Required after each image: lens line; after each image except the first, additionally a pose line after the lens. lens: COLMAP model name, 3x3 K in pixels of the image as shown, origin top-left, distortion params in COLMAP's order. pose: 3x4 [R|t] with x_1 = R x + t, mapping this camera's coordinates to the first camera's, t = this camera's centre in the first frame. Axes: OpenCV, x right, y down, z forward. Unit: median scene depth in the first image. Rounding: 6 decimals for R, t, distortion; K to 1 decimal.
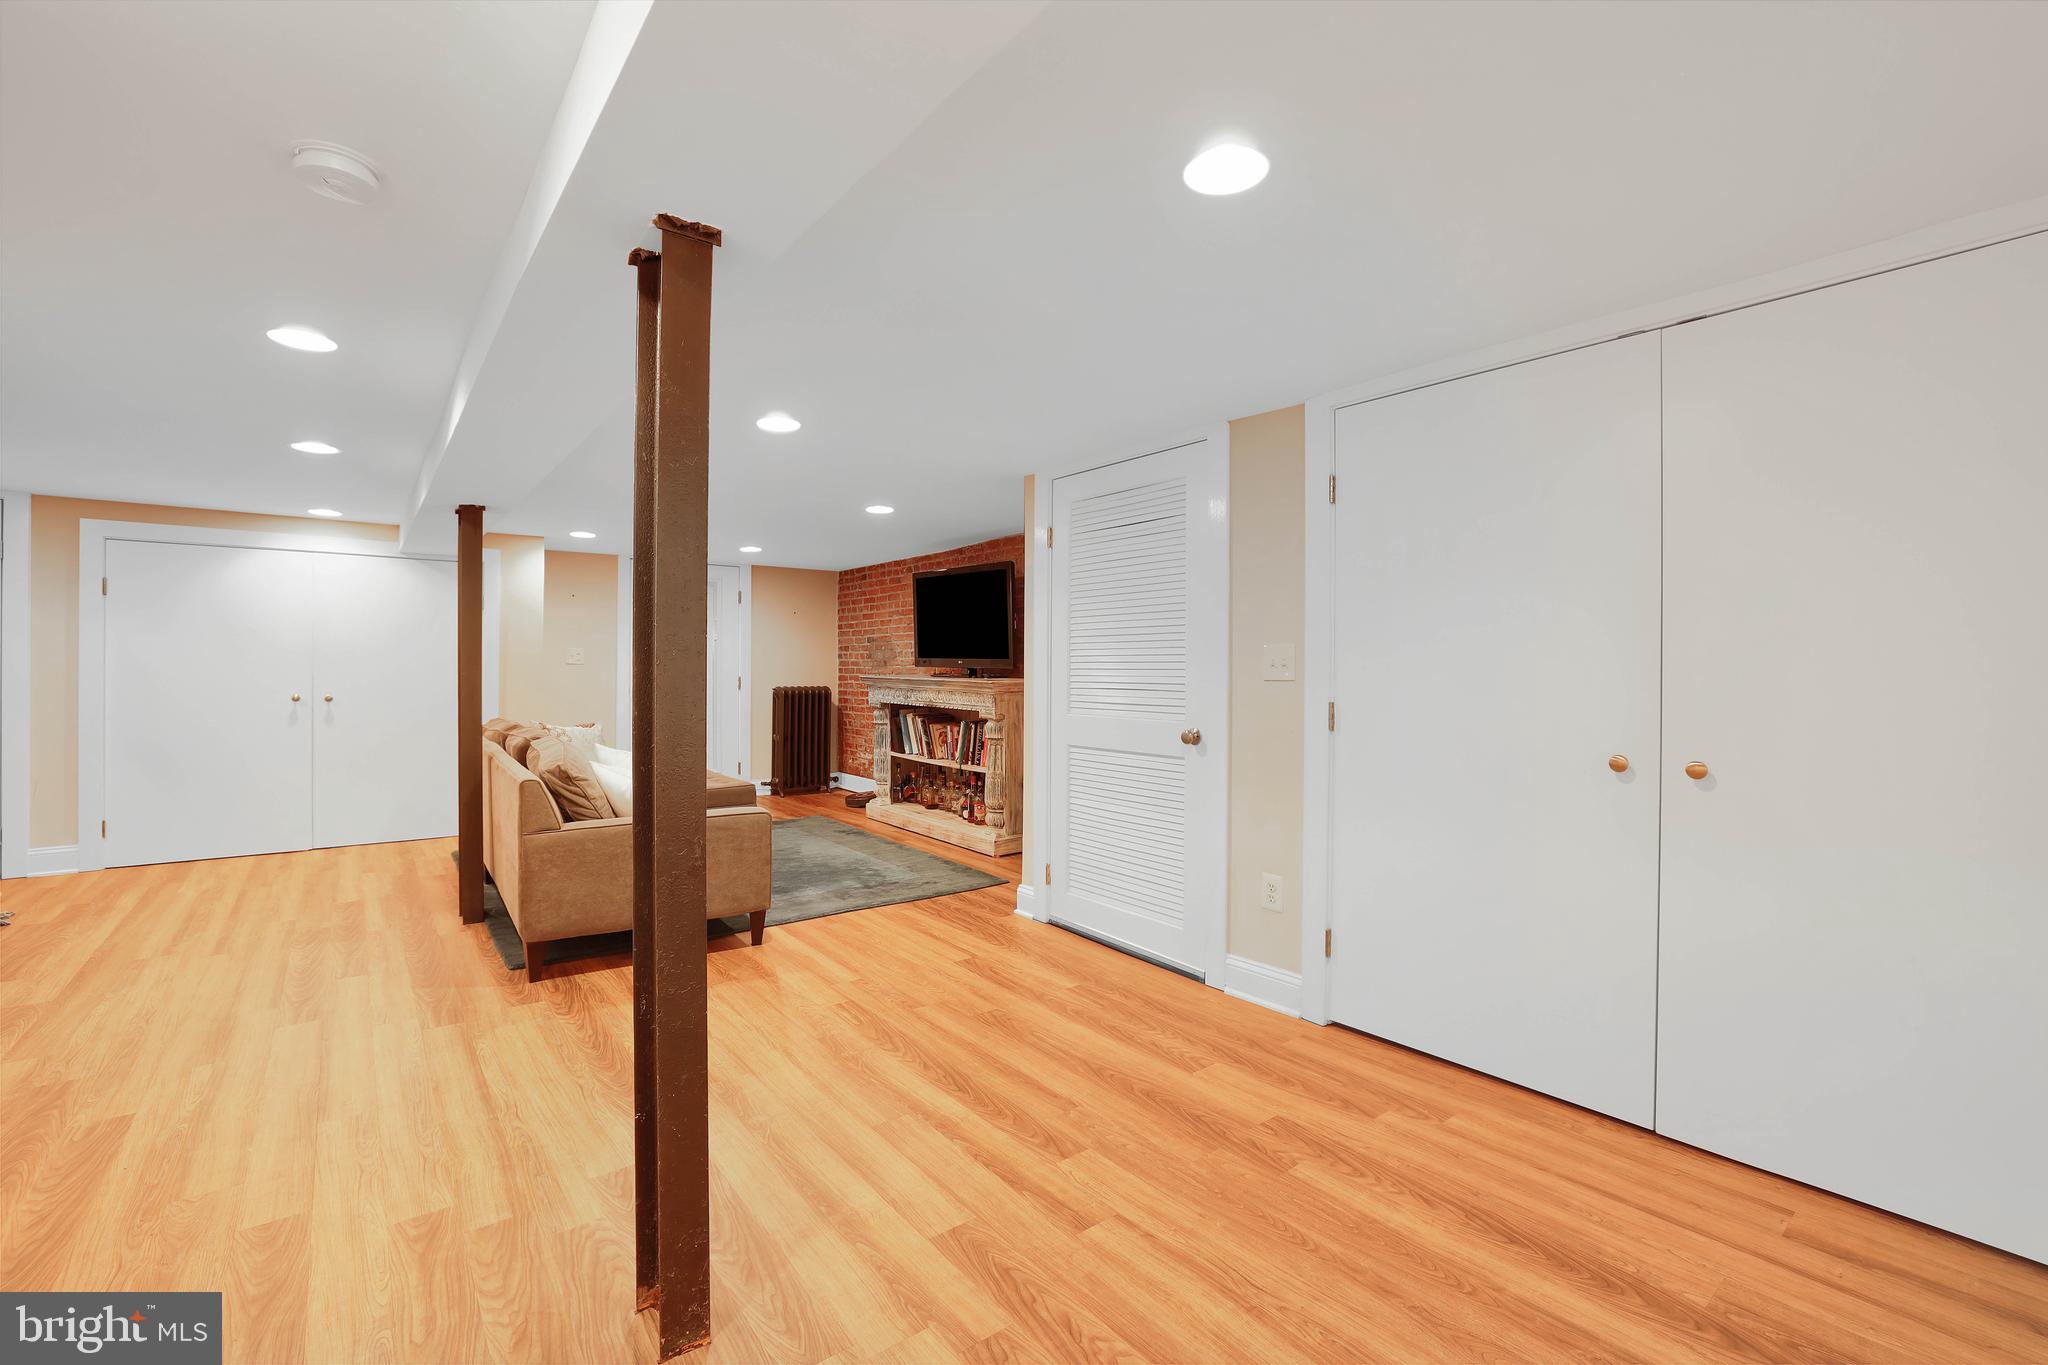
lens RADIAL K [[889.1, 0, 1018.0], [0, 889.1, 680.2], [0, 0, 1]] dist [-0.035756, 0.000375]
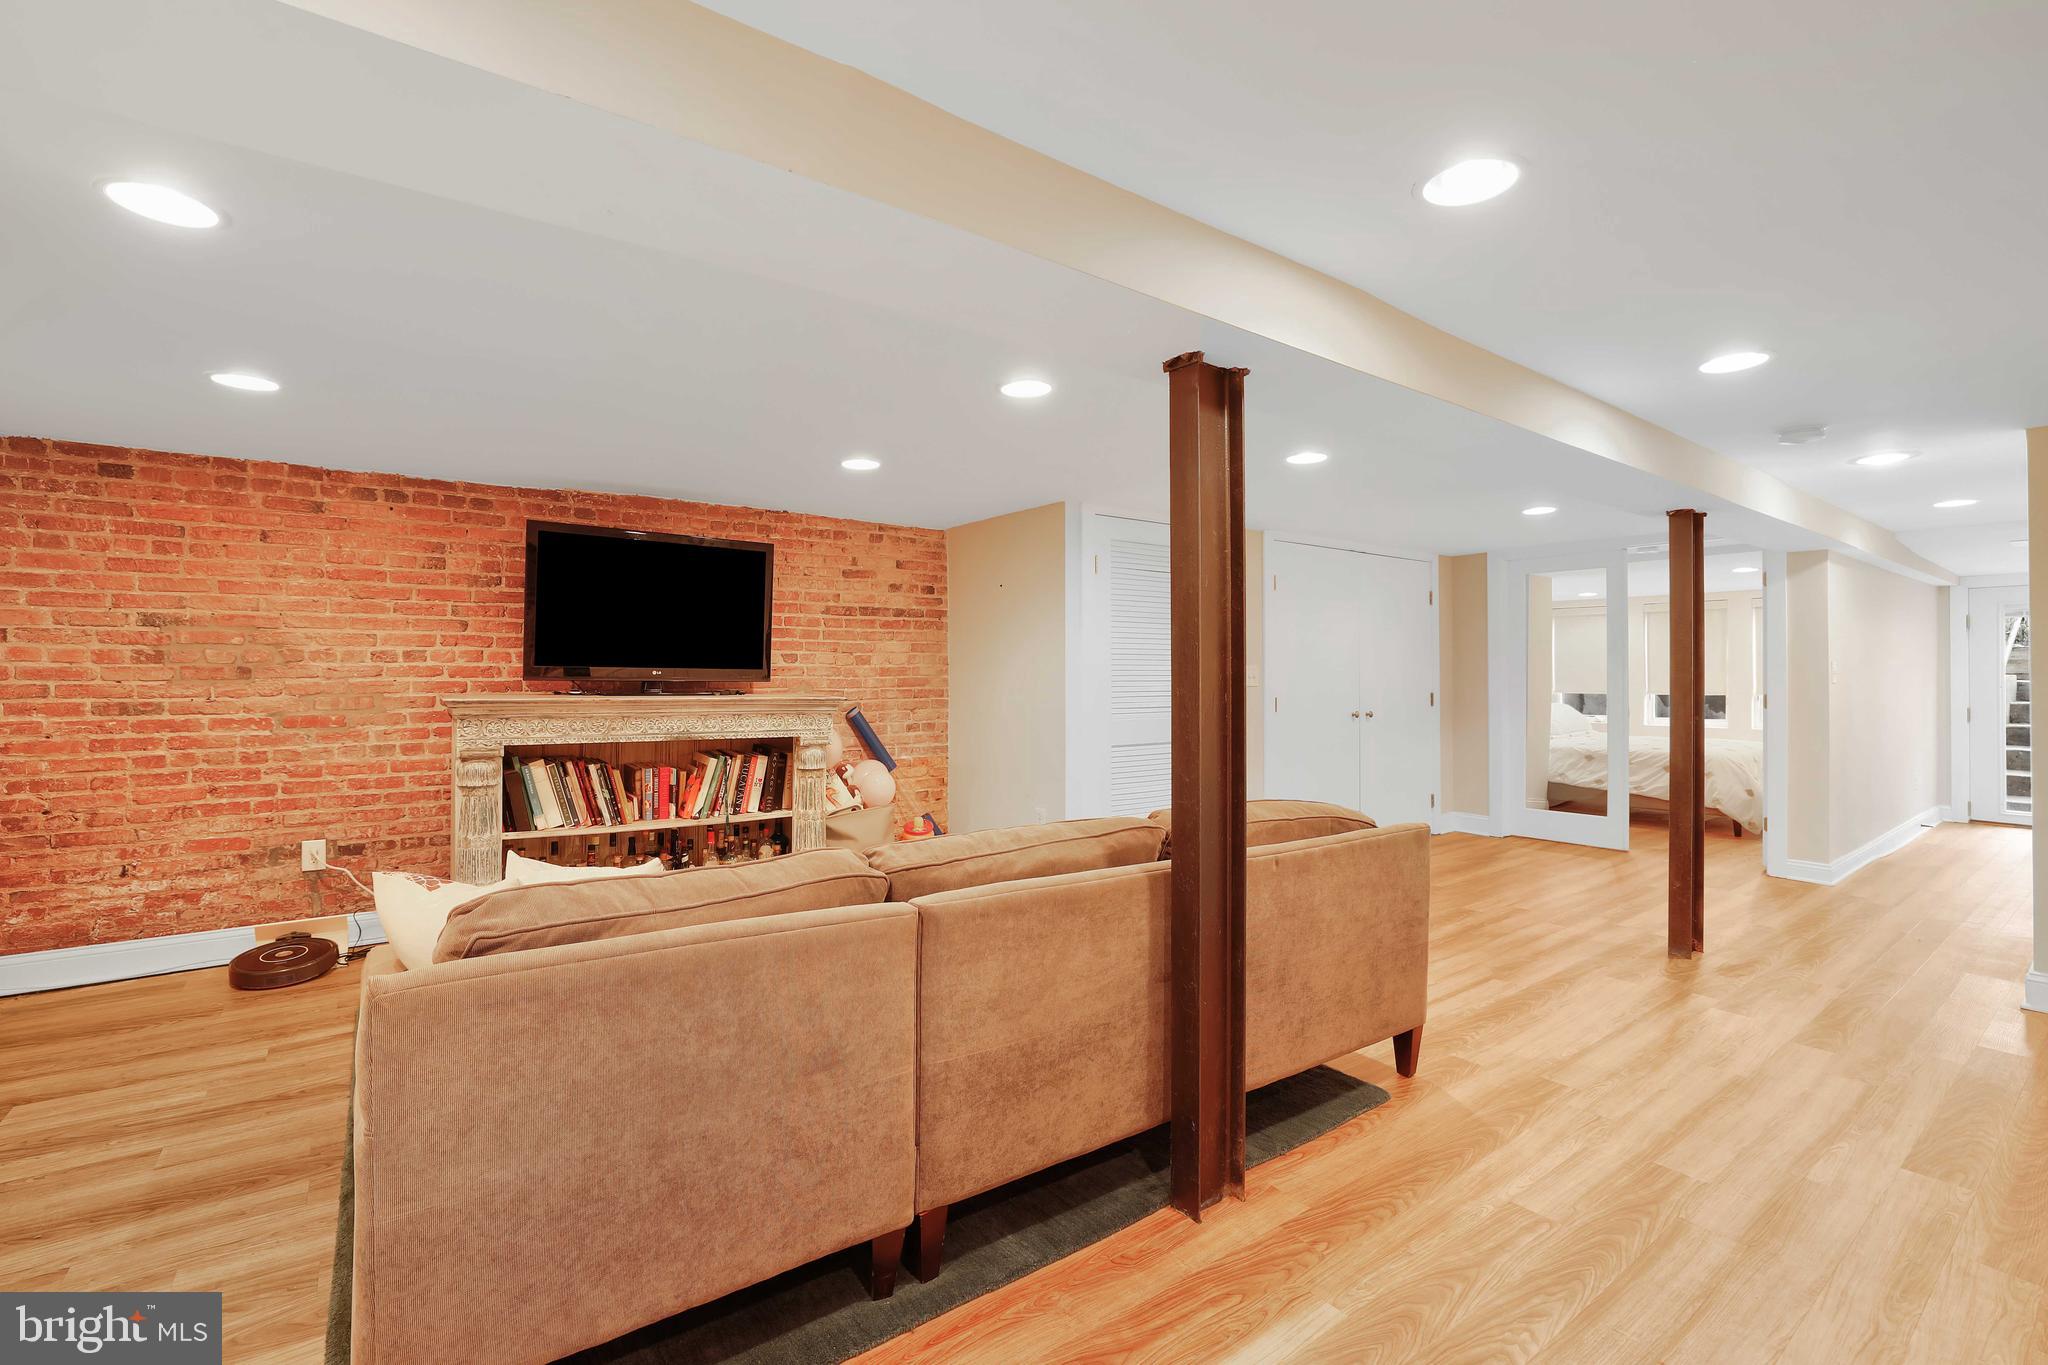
lens RADIAL K [[889.1, 0, 1015.9], [0, 889.1, 667.5], [0, 0, 1]] dist [-0.035756, 0.000375]
pose [[0.029384, -0.000957, 0.999568, -0.718157], [0.013070, 0.999914, 0.000573, -0.020439], [-0.999483, 0.013048, 0.029394, 0.696608]]
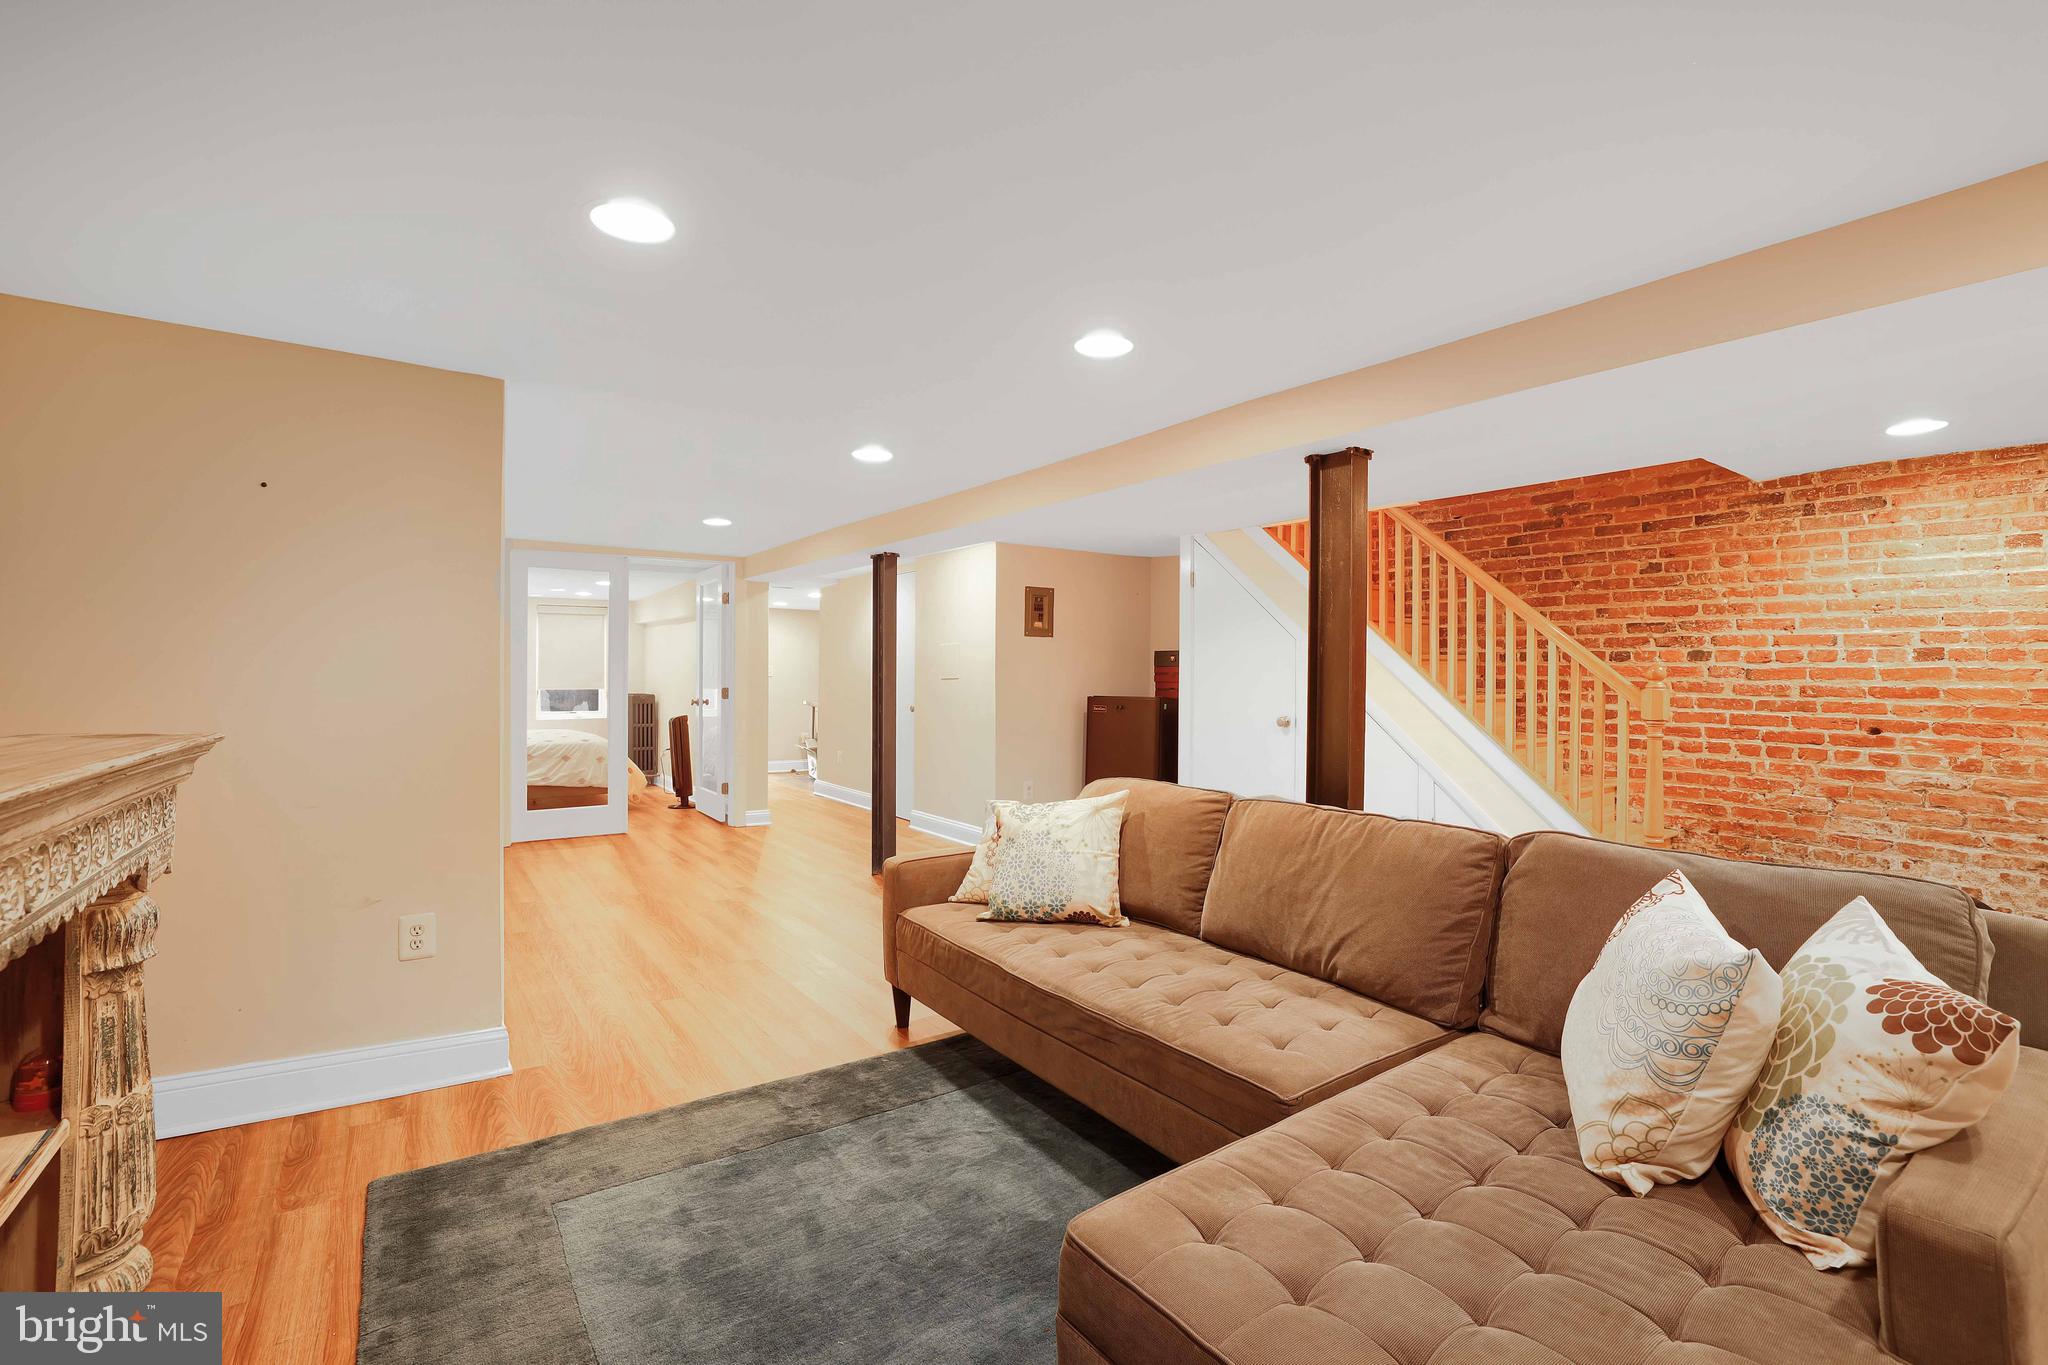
lens RADIAL K [[889.1, 0, 1021.3], [0, 889.1, 677.2], [0, 0, 1]] dist [-0.035756, 0.000375]
pose [[-0.998868, -0.006029, 0.047192, -0.266777], [-0.005308, 0.999868, 0.015386, -0.015492], [-0.047278, 0.015118, -0.998767, 1.097455]]
